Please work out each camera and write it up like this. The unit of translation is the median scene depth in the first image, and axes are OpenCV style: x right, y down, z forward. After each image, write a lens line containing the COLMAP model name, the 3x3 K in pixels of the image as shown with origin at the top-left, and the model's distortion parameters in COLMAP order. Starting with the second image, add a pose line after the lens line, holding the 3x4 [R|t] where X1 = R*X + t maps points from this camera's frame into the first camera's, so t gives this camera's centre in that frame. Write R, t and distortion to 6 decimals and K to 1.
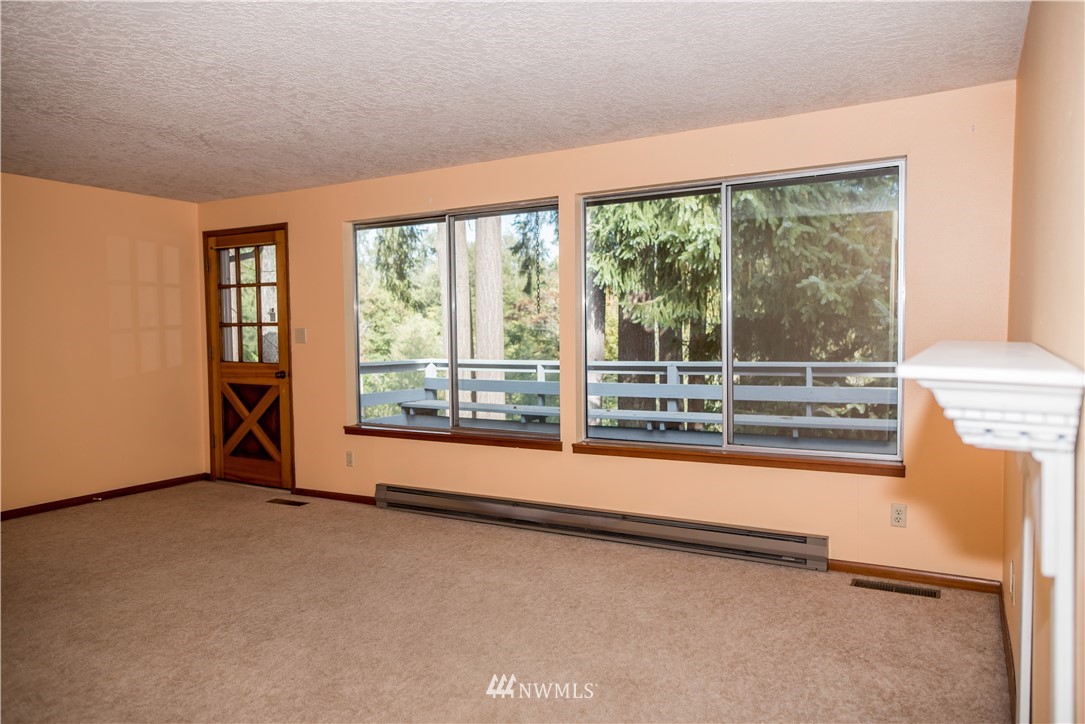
lens RADIAL K [[744.3, 0, 542.5], [0, 744.3, 362.0], [0, 0, 1]] dist [0.006285, 0.001312]
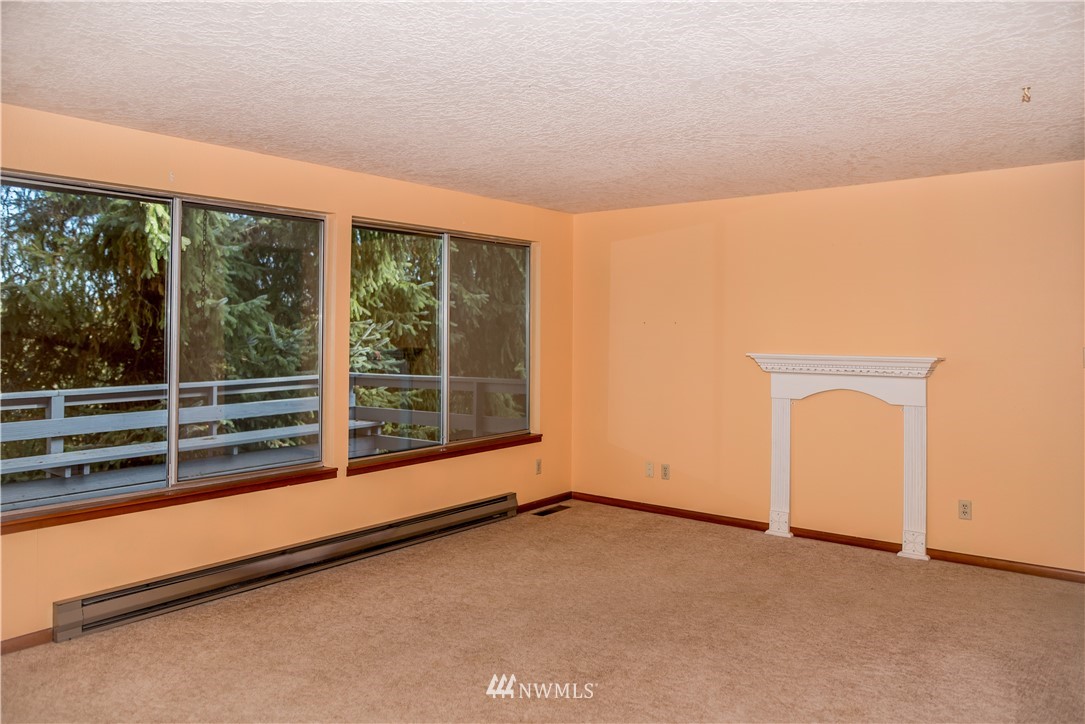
lens RADIAL K [[784.4, 0, 543.0], [0, 784.4, 337.7], [0, 0, 1]] dist [-0.002309, -0.000829]
pose [[0.142629, 0.012762, 0.989694, -0.962829], [0.041912, 0.998942, -0.018922, -0.031108], [-0.988888, 0.044179, 0.141944, 0.602291]]
